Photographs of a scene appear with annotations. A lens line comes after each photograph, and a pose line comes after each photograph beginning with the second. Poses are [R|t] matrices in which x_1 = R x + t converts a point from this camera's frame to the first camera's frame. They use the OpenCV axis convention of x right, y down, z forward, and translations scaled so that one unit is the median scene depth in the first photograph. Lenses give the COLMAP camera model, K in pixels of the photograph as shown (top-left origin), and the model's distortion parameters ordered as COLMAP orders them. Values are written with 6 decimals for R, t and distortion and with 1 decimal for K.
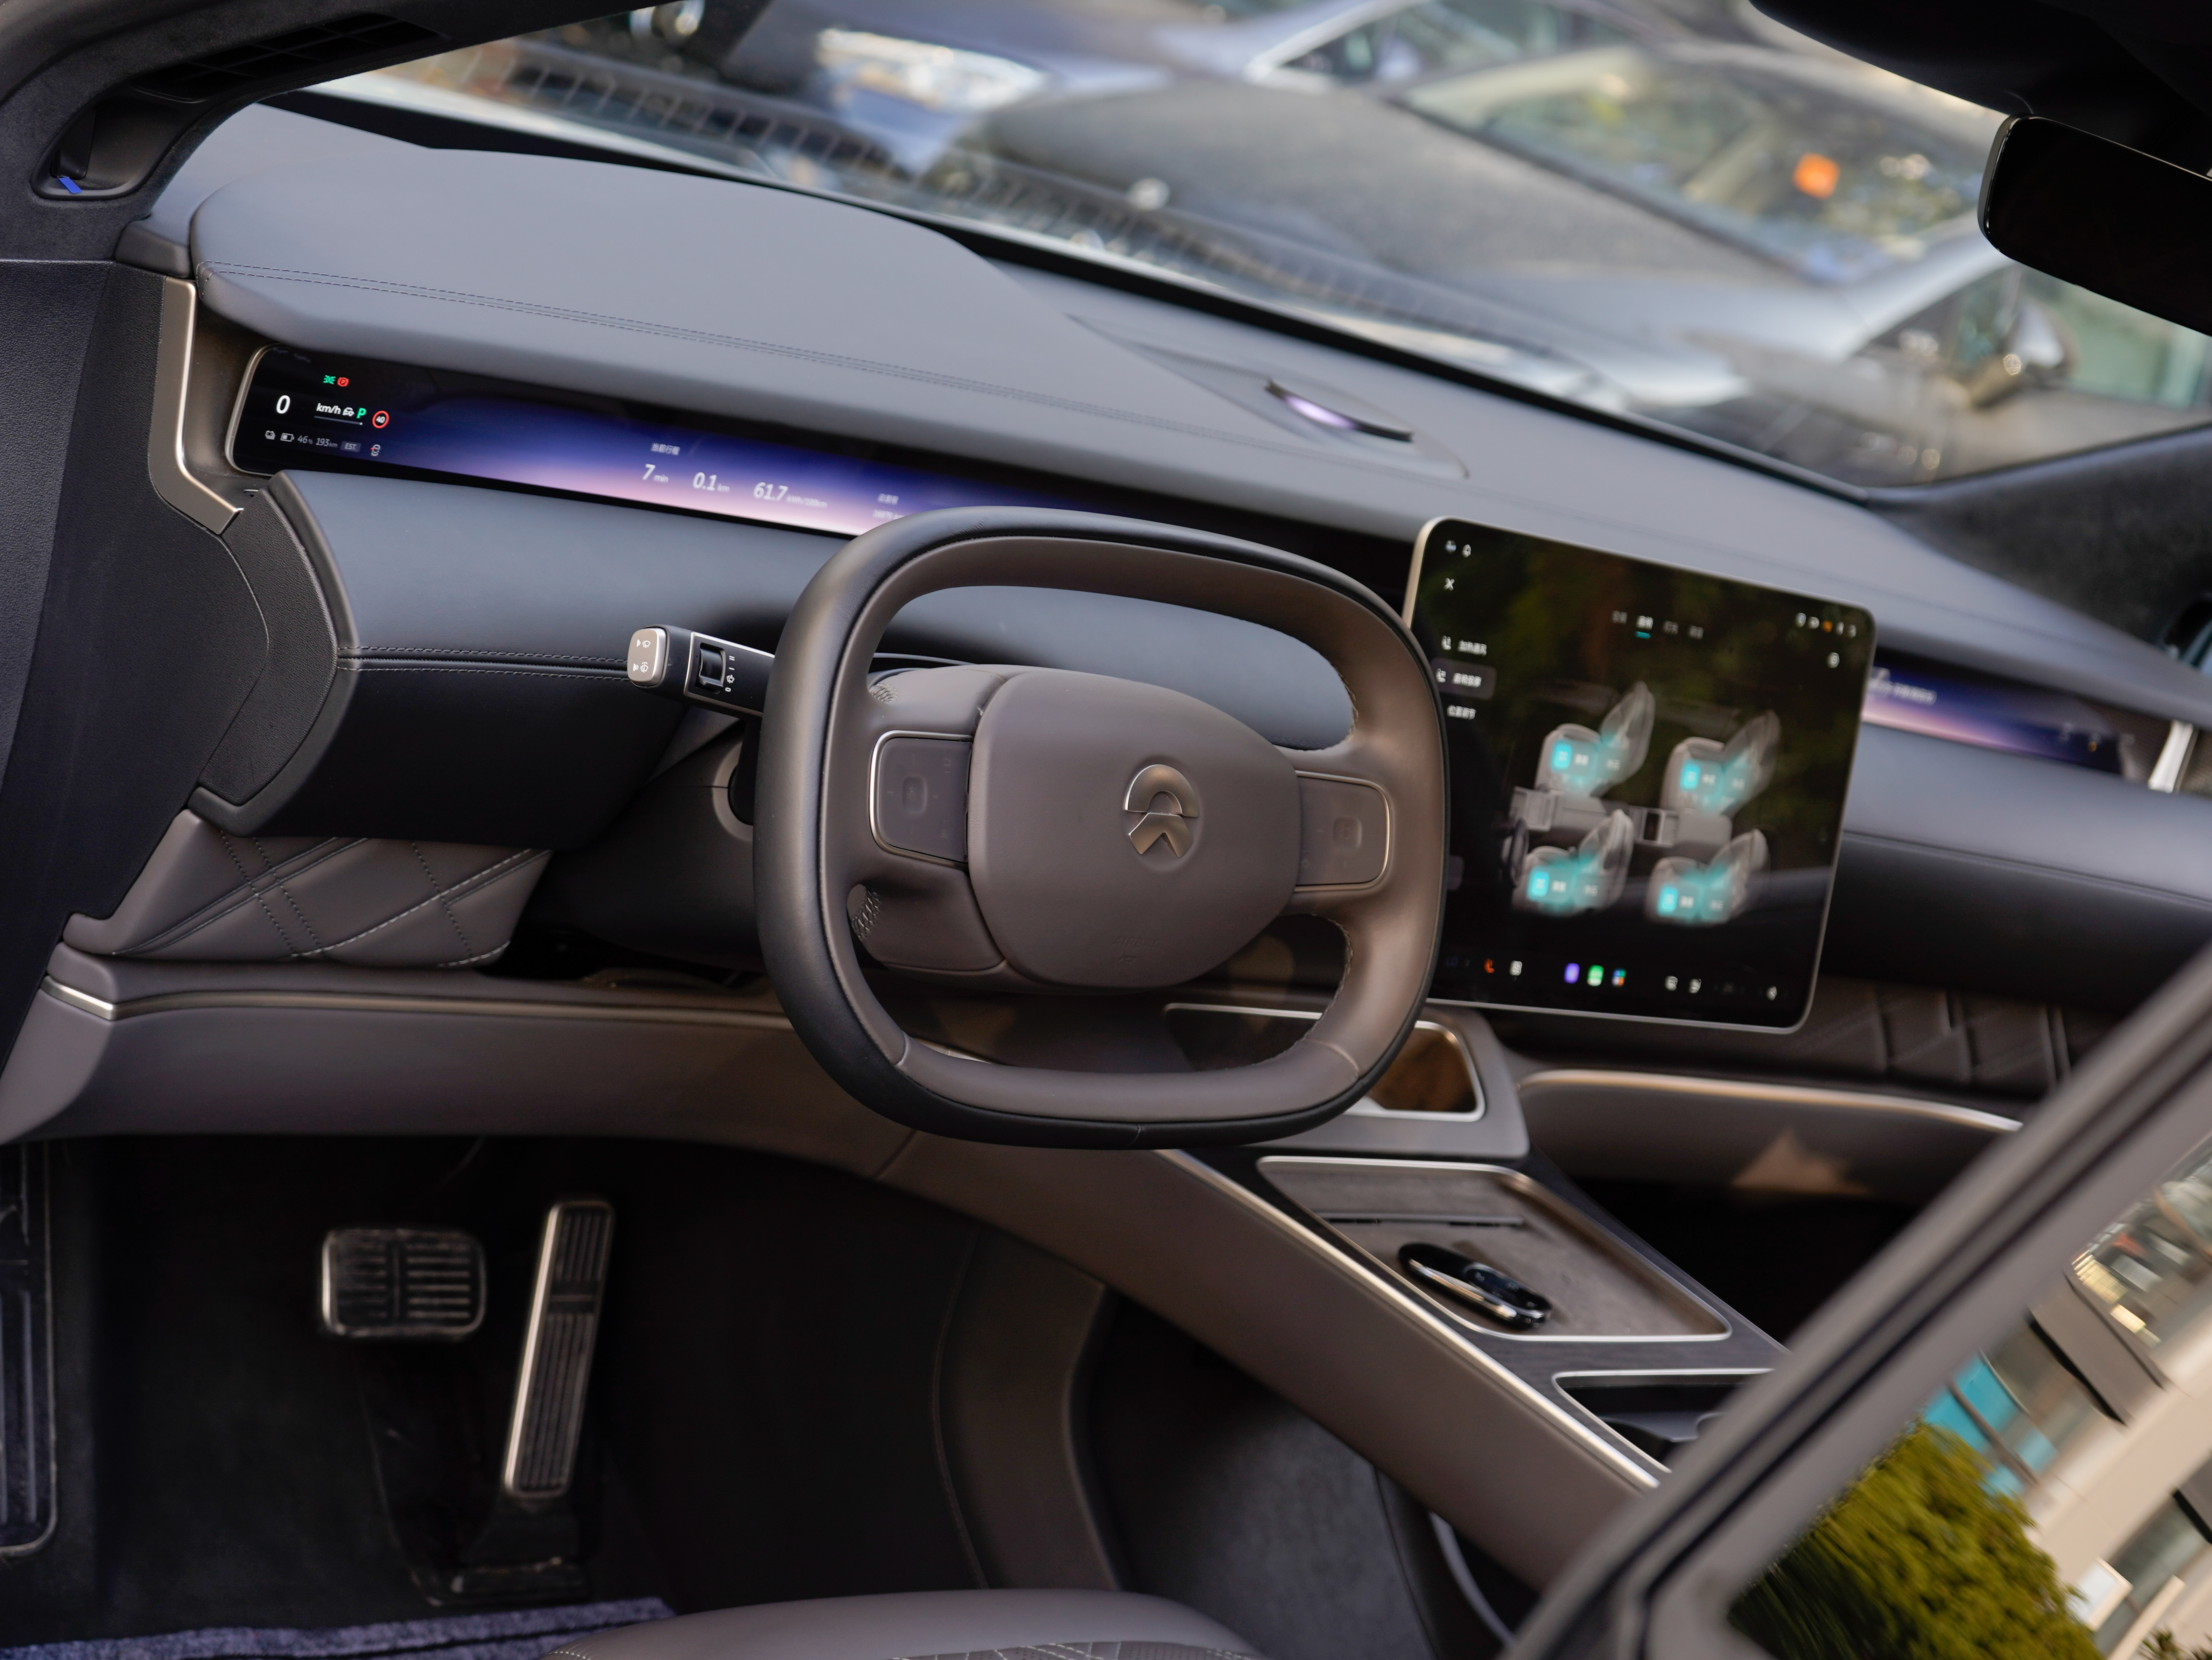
lens RADIAL K [[3745.3, 0, 1073.8], [0, 3745.3, 783.0], [0, 0, 1]] dist [0.003436, 0.000000]
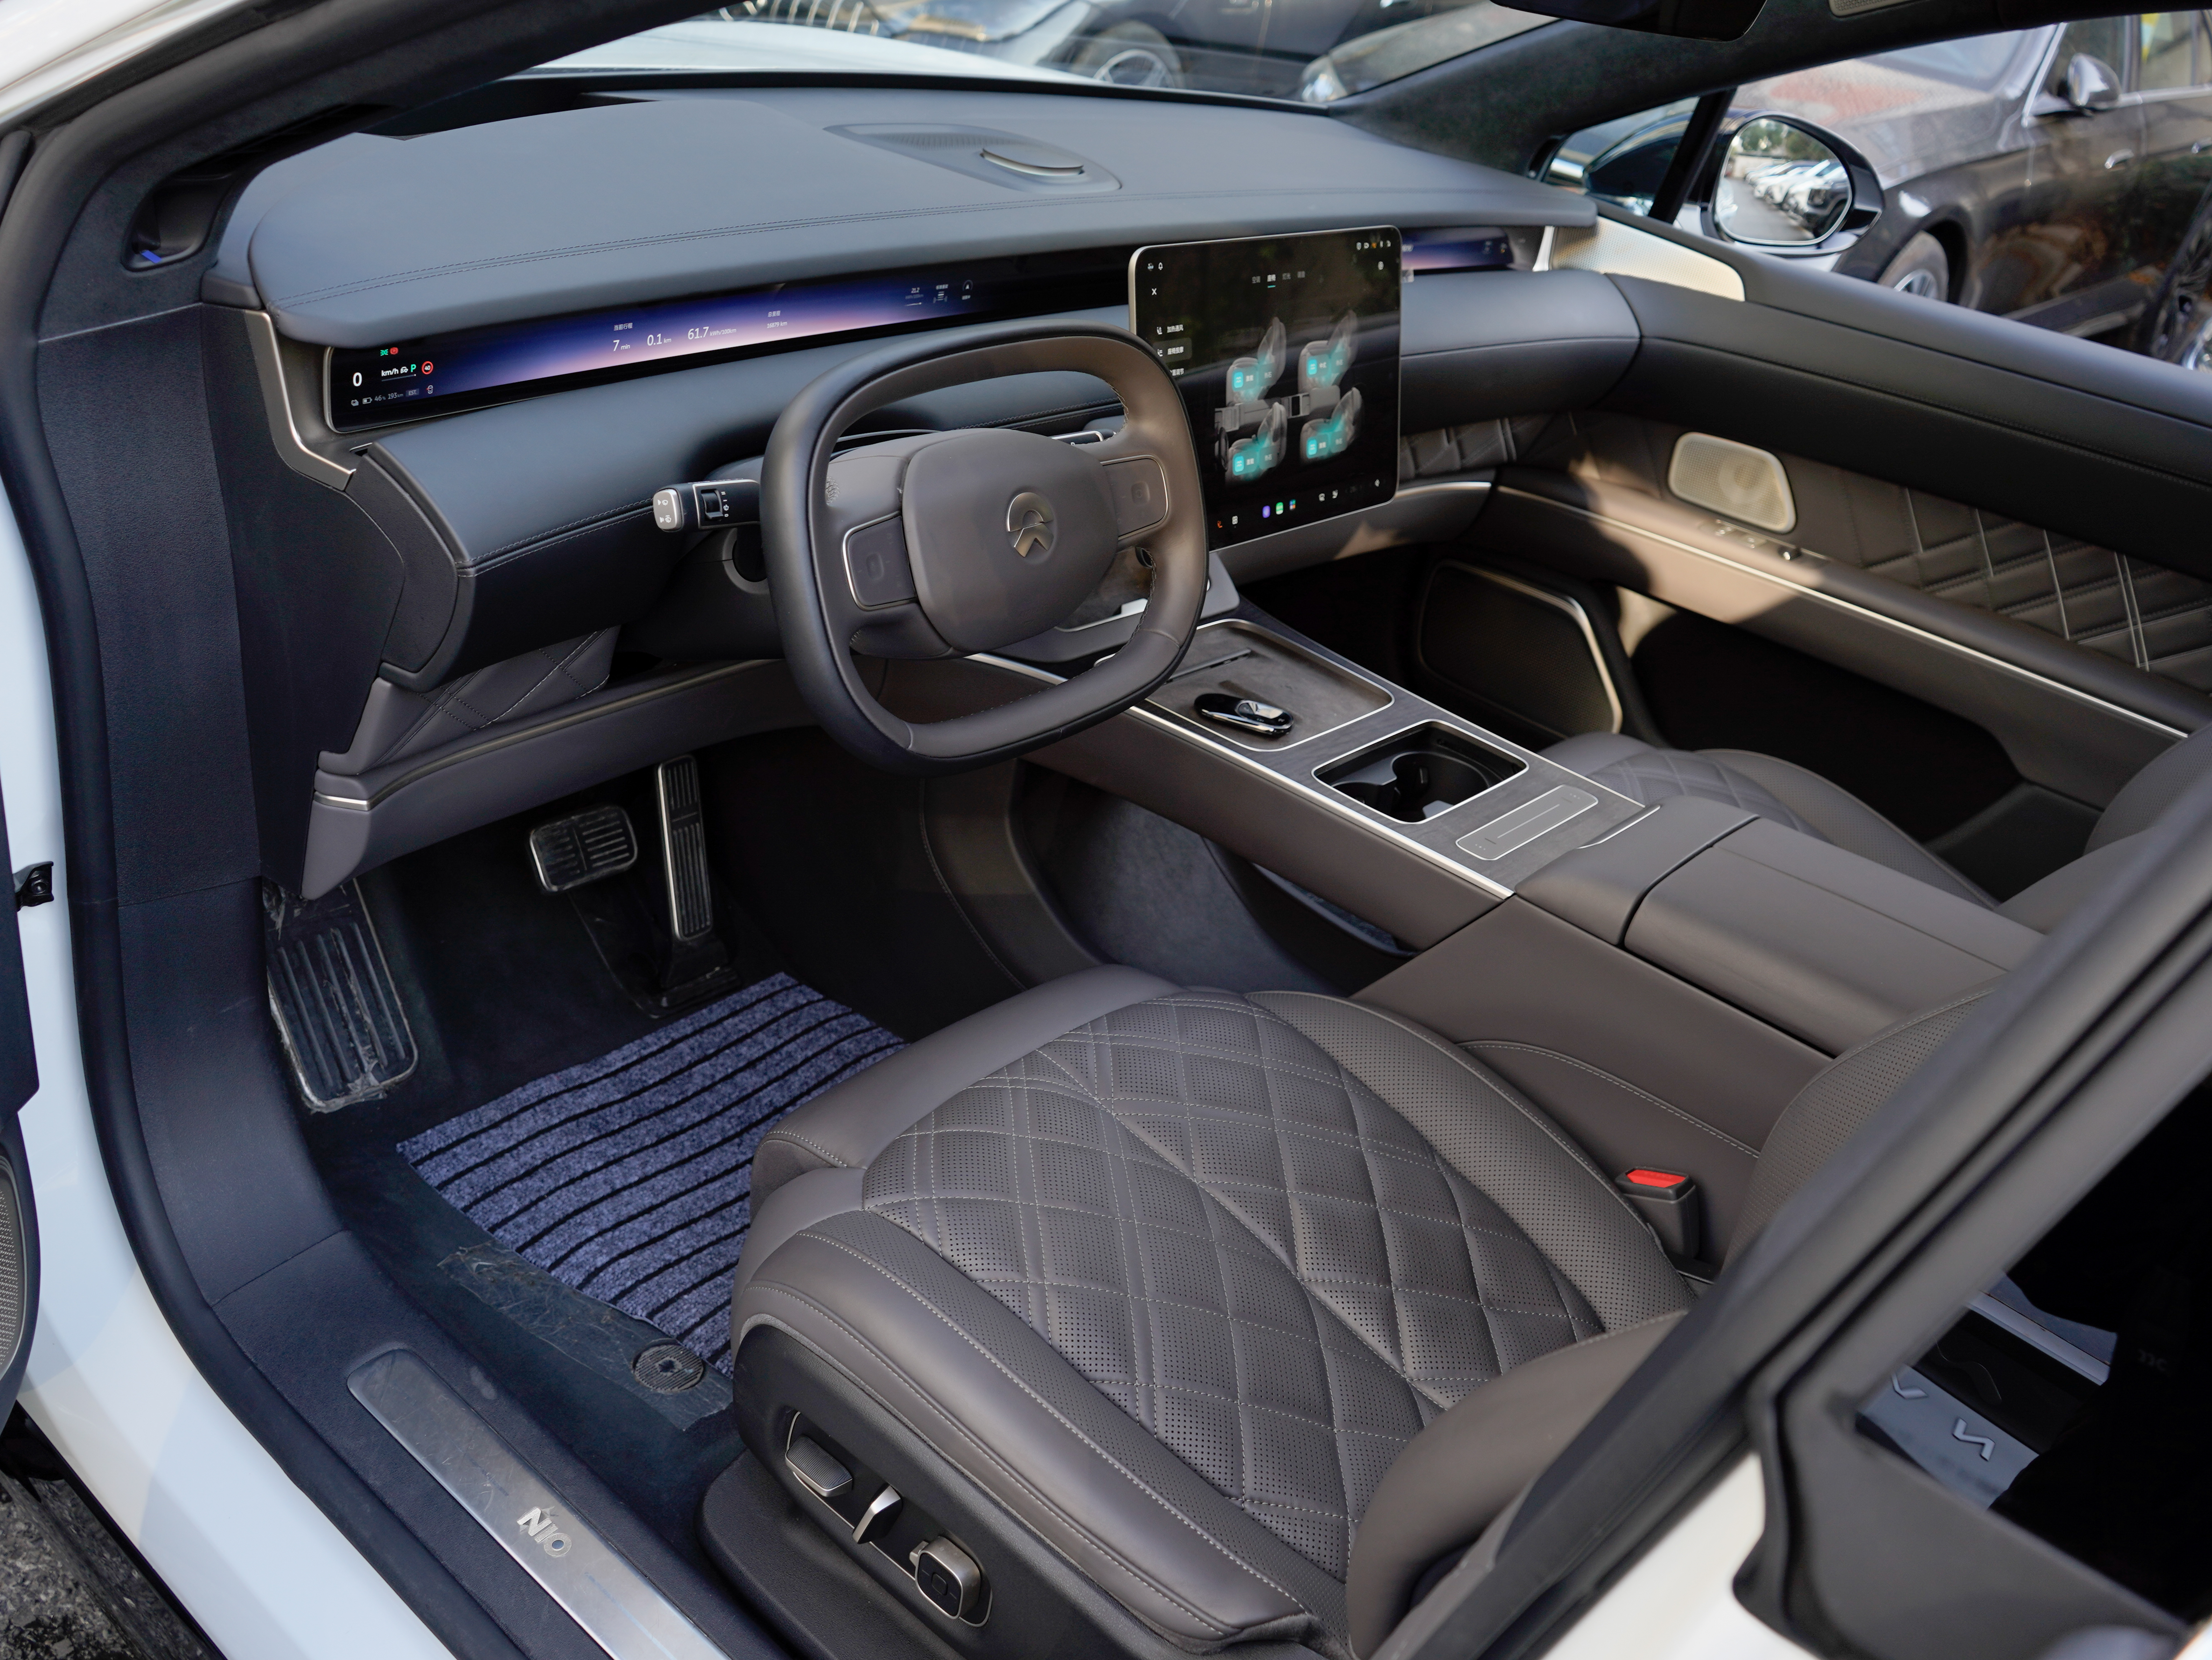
lens RADIAL K [[1998.6, 0, 1095.6], [0, 1998.6, 813.7], [0, 0, 1]] dist [-0.007416, 0.000000]
pose [[0.968470, -0.235854, 0.080241, -0.035283], [0.203366, 0.934482, 0.292208, -0.092586], [-0.143902, -0.266676, 0.952983, 0.173209]]
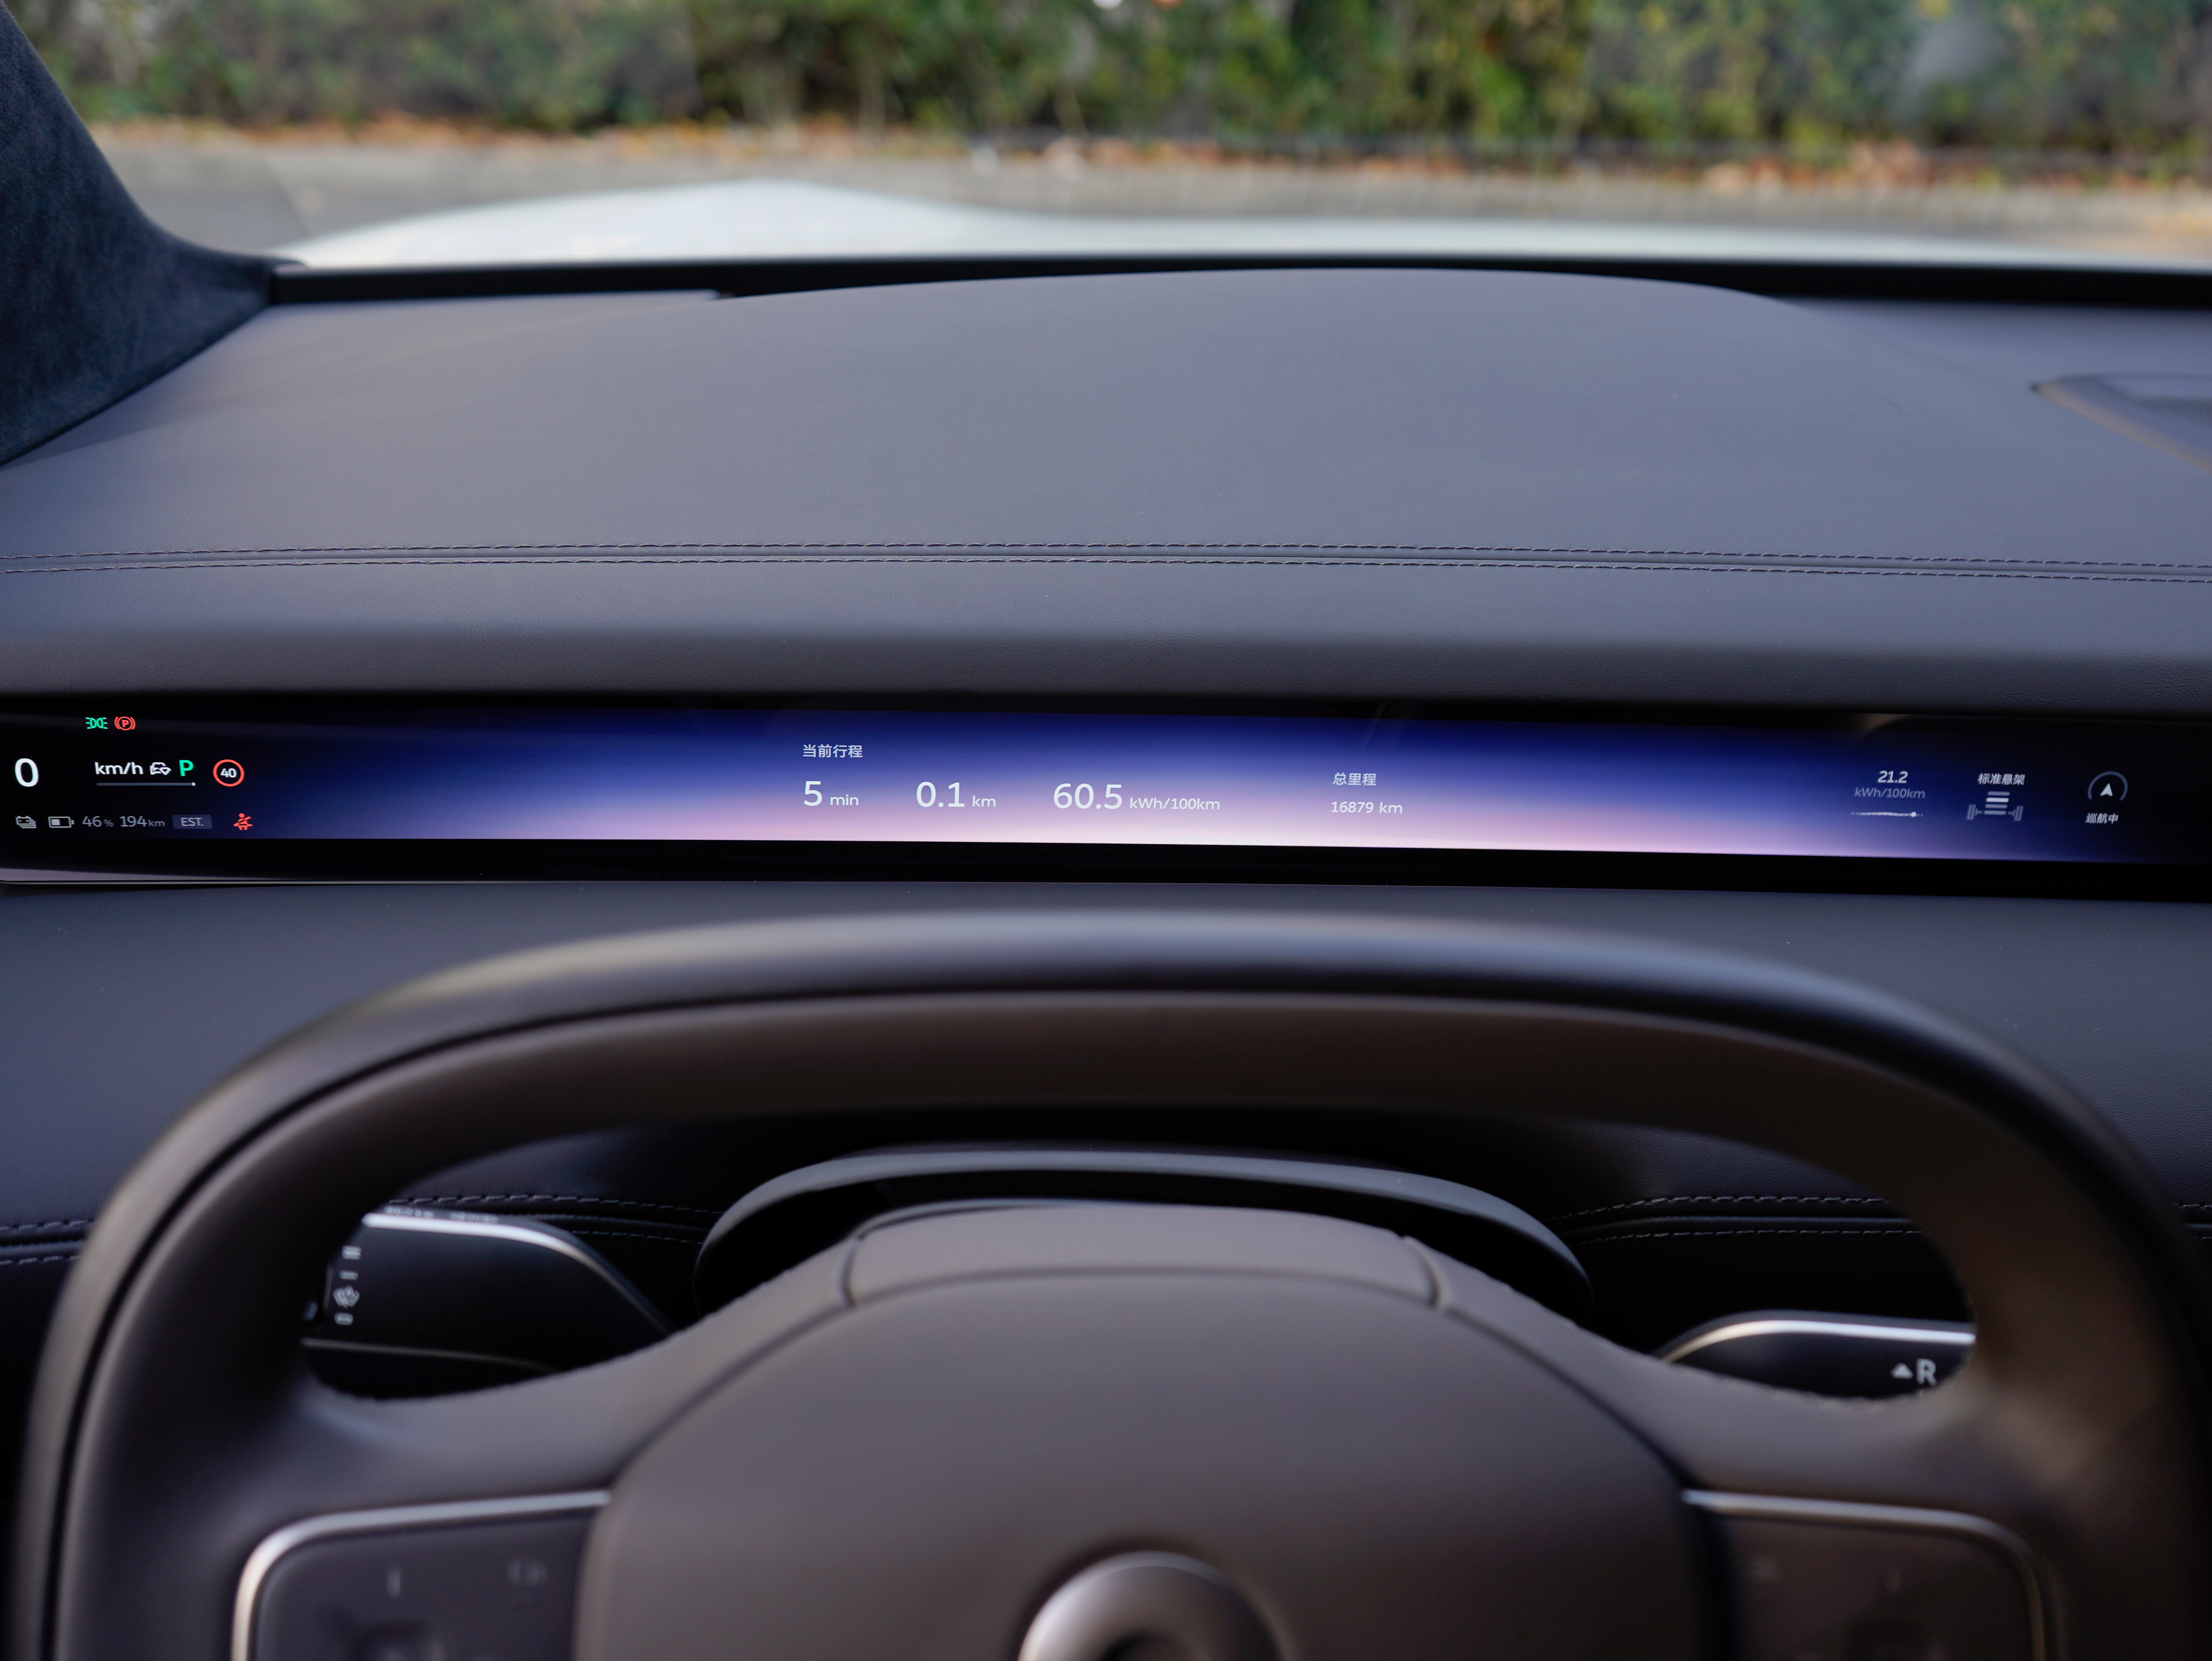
lens RADIAL K [[2497.4, 0, 1124.7], [0, 2497.4, 813.6], [0, 0, 1]] dist [0.010971, 0.000000]
pose [[0.759991, -0.056336, -0.647488, 0.159303], [0.058893, 0.998107, -0.017717, -0.063702], [0.647260, -0.024668, 0.761870, 0.669123]]
